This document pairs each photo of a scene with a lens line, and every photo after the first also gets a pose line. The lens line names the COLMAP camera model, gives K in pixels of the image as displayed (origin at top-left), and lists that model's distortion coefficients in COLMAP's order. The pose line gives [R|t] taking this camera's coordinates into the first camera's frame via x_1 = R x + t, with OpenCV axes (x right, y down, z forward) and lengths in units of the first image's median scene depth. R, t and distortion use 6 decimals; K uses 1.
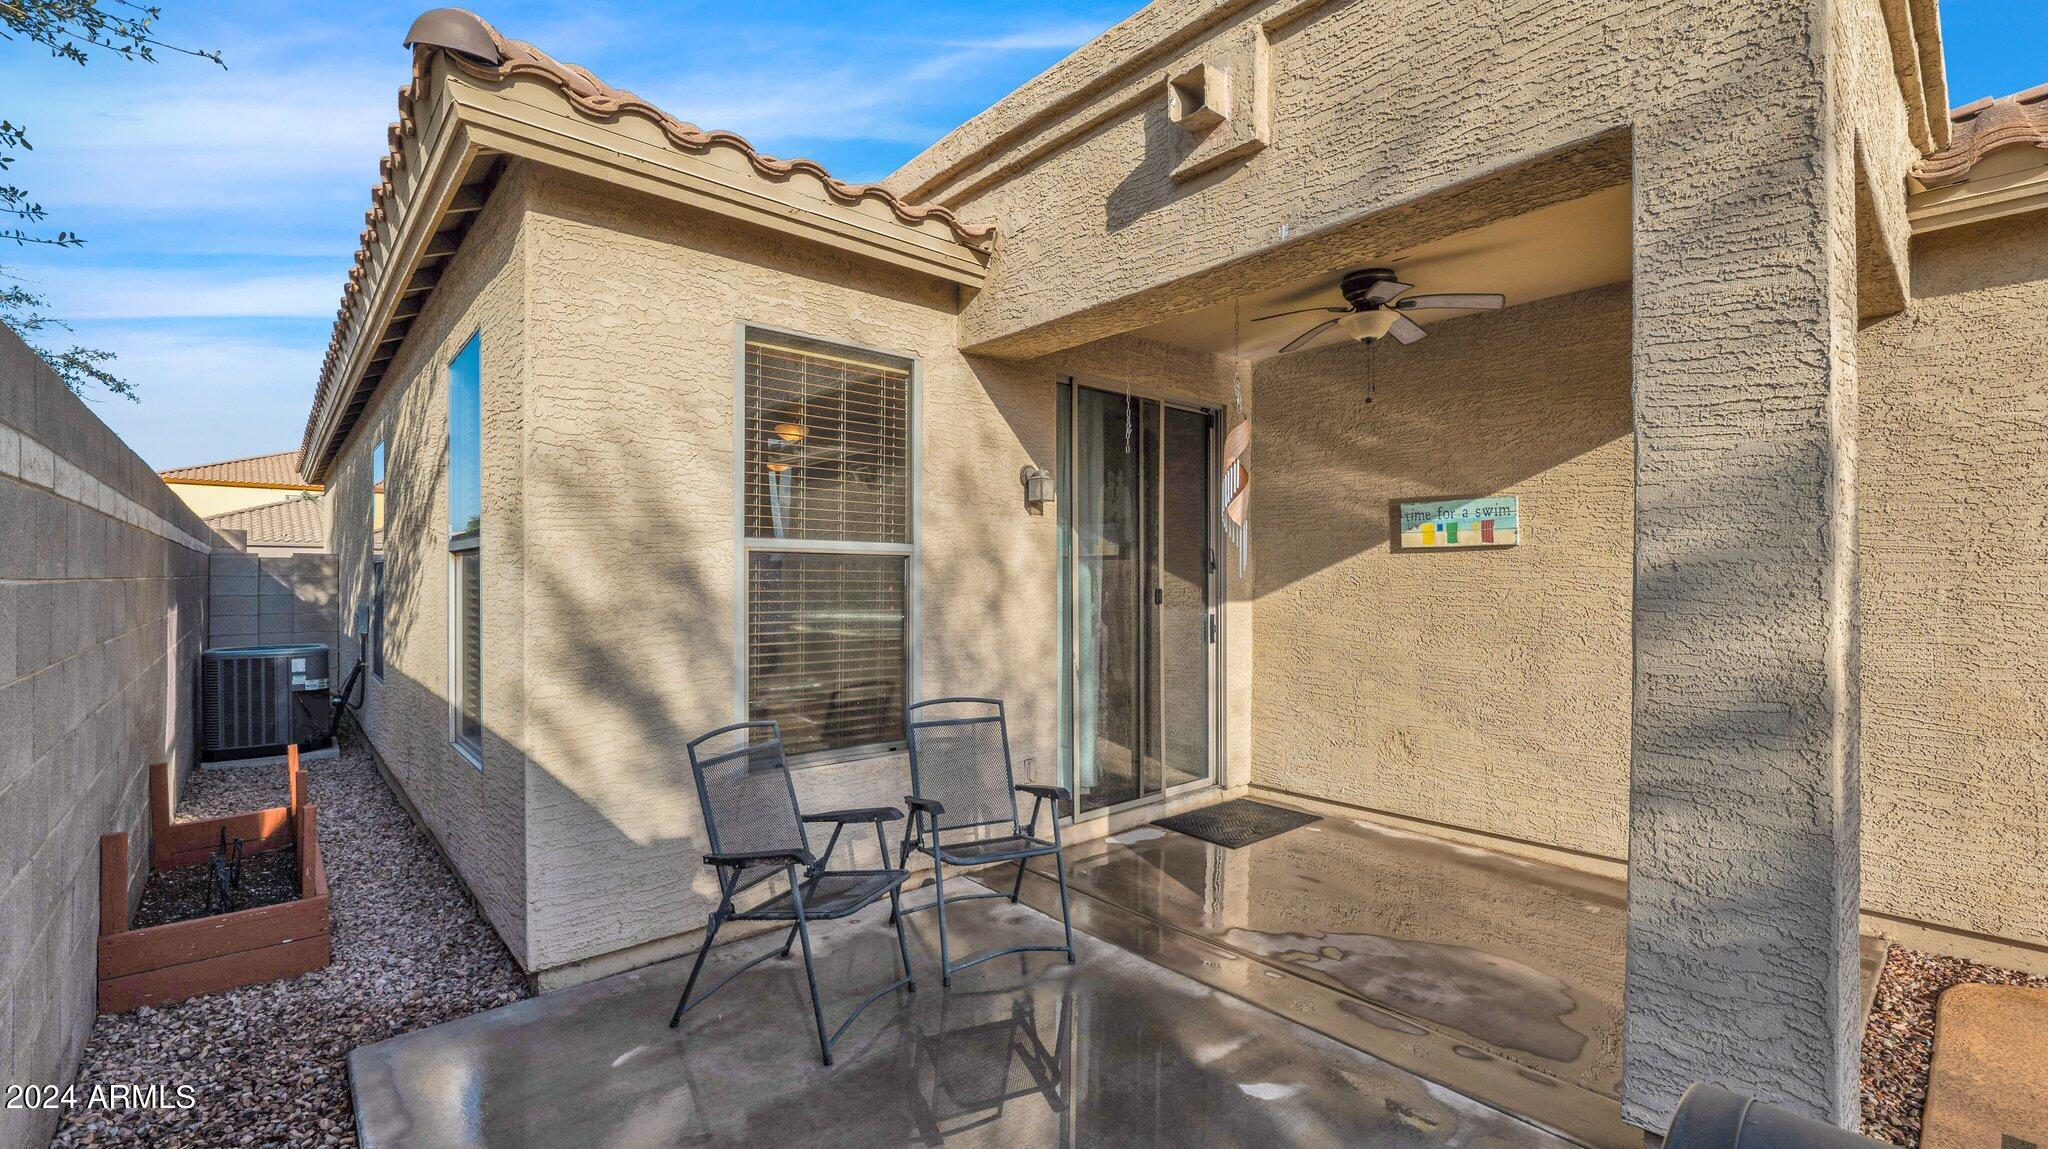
lens RADIAL K [[863.5, 0, 1015.3], [0, 863.5, 573.1], [0, 0, 1]] dist [-0.009478, 0.000184]
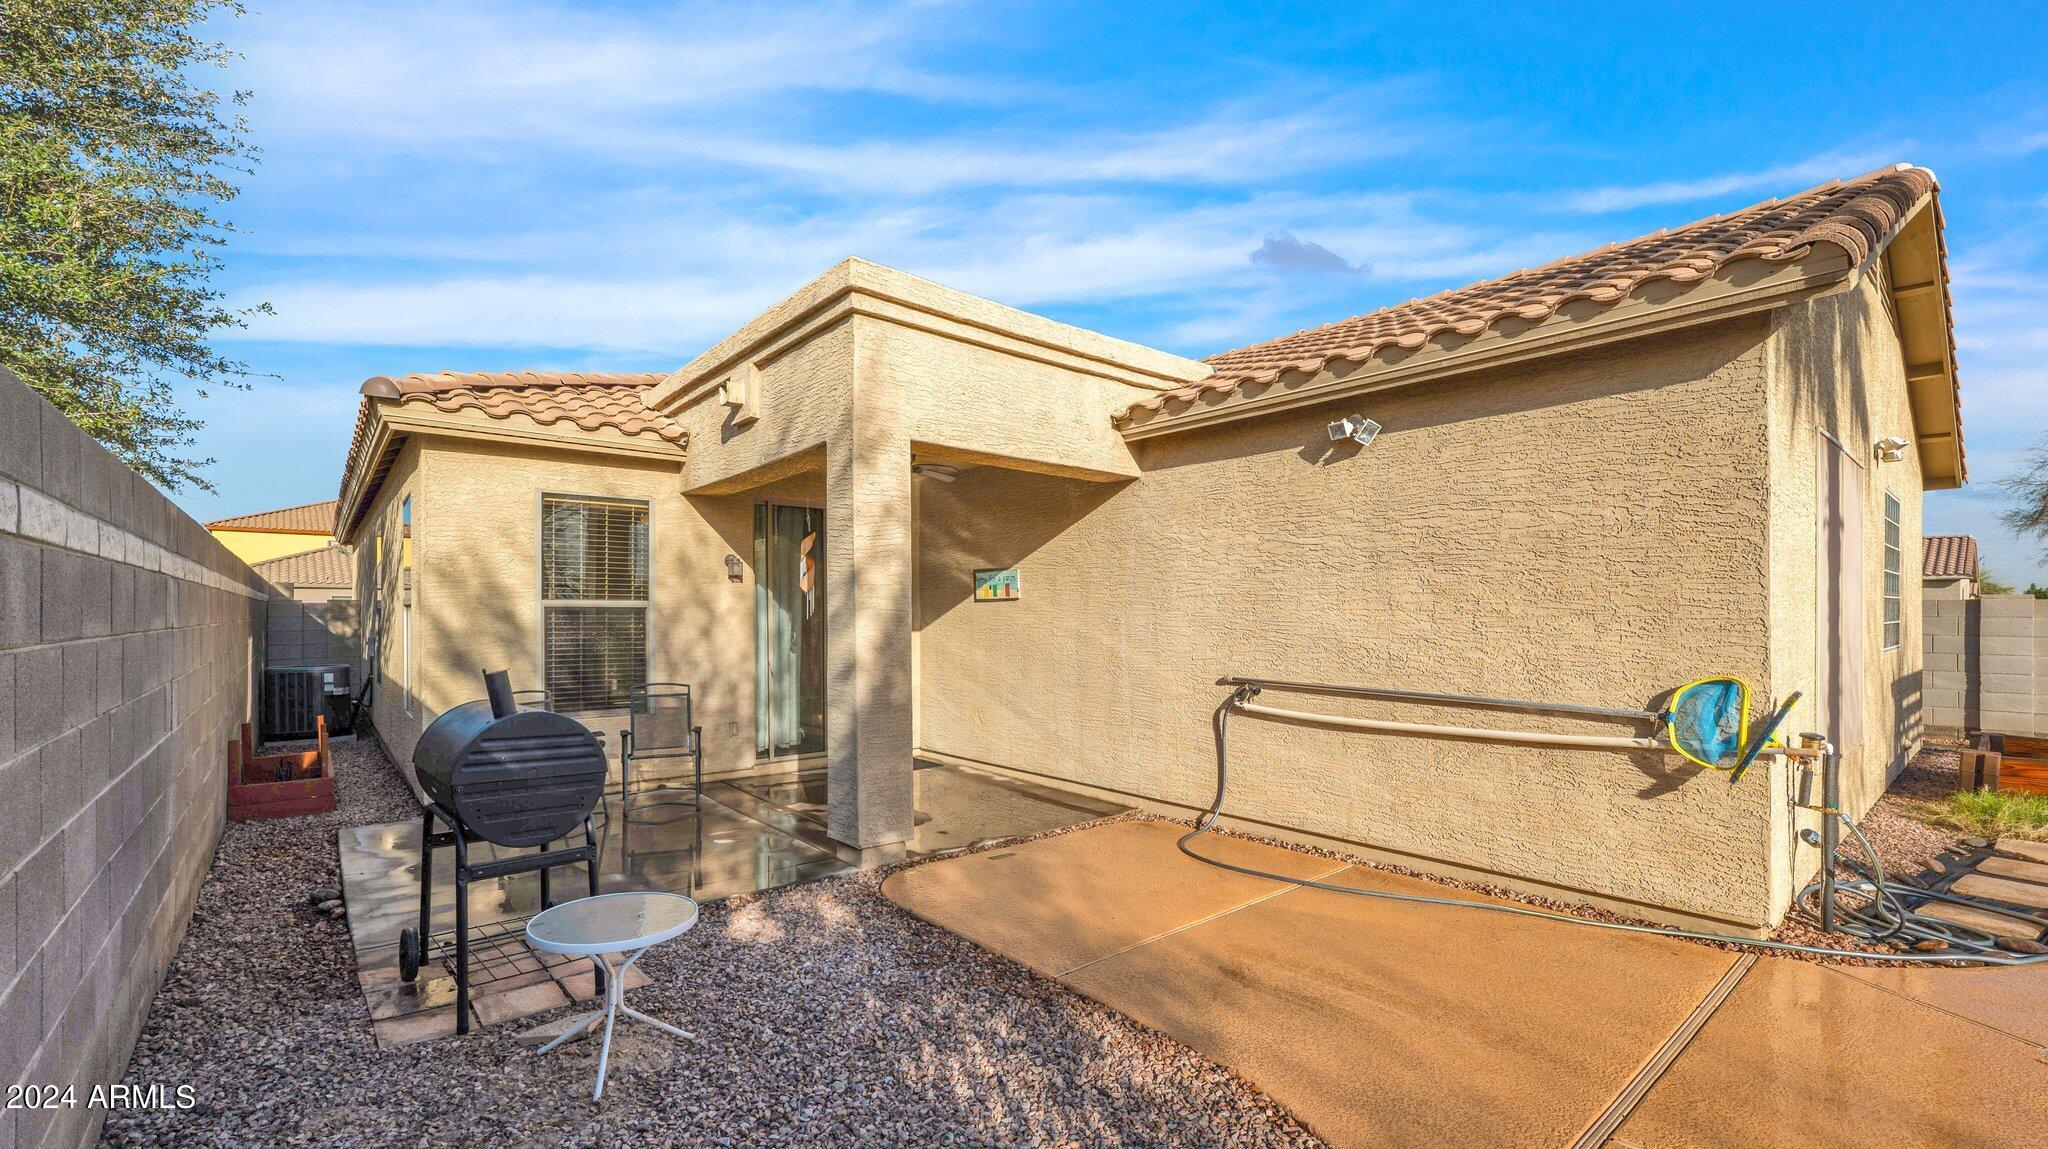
lens RADIAL K [[850.7, 0, 1017.9], [0, 850.7, 605.4], [0, 0, 1]] dist [-0.004345, -0.000433]
pose [[0.999720, -0.002195, -0.023580, 0.607763], [0.002130, 0.999994, -0.002747, -0.013746], [0.023586, 0.002696, 0.999718, -0.680710]]
